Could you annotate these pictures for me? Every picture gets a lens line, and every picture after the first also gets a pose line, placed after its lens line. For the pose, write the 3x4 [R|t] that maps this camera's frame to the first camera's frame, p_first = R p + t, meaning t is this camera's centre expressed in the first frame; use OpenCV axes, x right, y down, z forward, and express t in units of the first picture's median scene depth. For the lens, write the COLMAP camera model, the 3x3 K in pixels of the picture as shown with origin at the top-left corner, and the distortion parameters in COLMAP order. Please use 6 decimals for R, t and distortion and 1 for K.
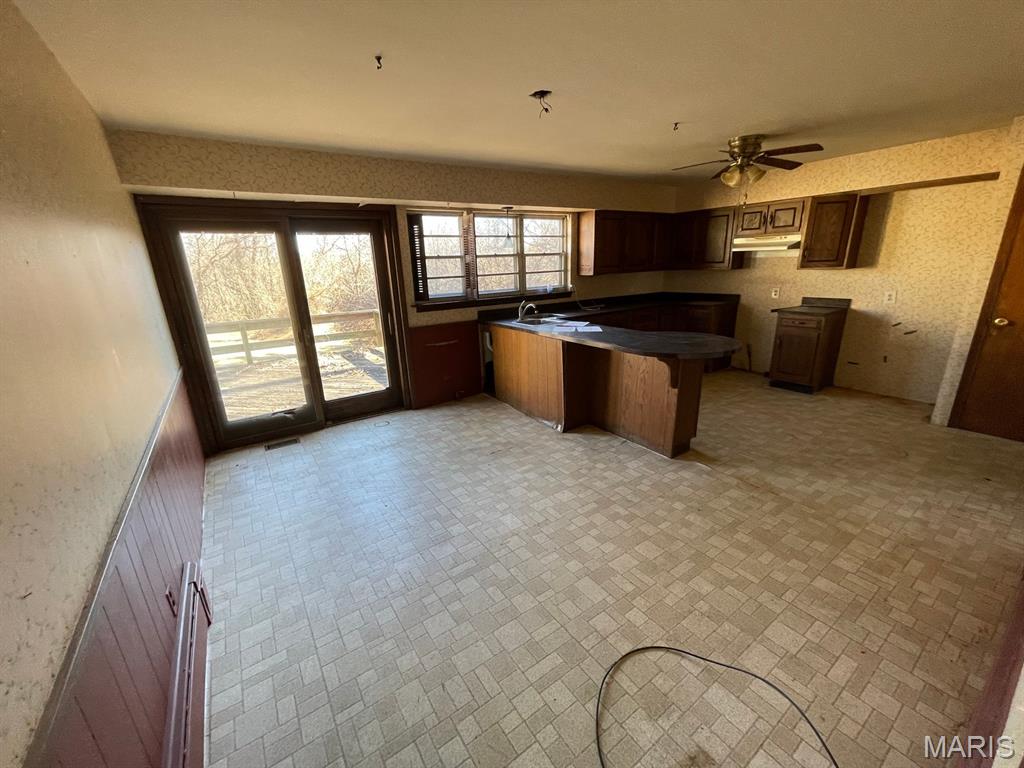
lens RADIAL K [[412.8, 0, 509.0], [0, 412.8, 389.5], [0, 0, 1]] dist [-0.002682, 0.001470]
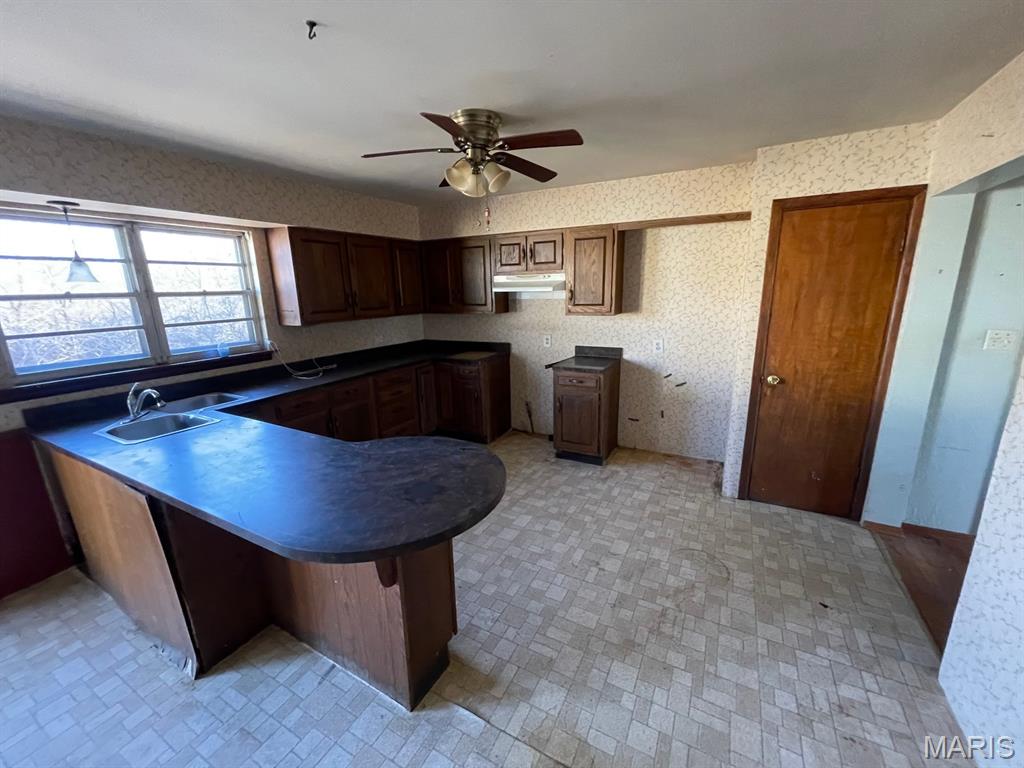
lens RADIAL K [[412.8, 0, 507.9], [0, 412.8, 387.8], [0, 0, 1]] dist [-0.002682, 0.001470]
pose [[0.891533, -0.092794, 0.443350, 0.257175], [0.125106, 0.991162, -0.044124, -0.148001], [-0.435337, 0.094804, 0.895262, 0.387721]]
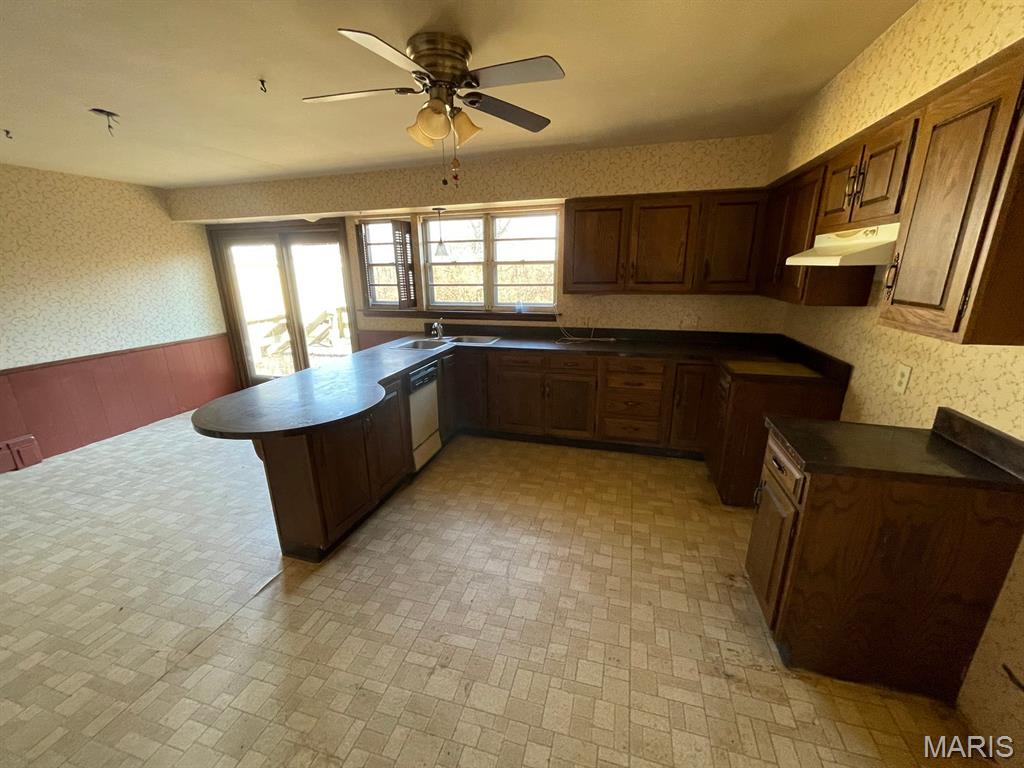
lens RADIAL K [[412.8, 0, 509.1], [0, 412.8, 388.2], [0, 0, 1]] dist [-0.002682, 0.001470]
pose [[0.636061, 0.244607, -0.731843, 0.911188], [-0.236231, 0.964616, 0.117094, -0.242975], [0.734590, 0.098405, 0.671338, 0.638892]]
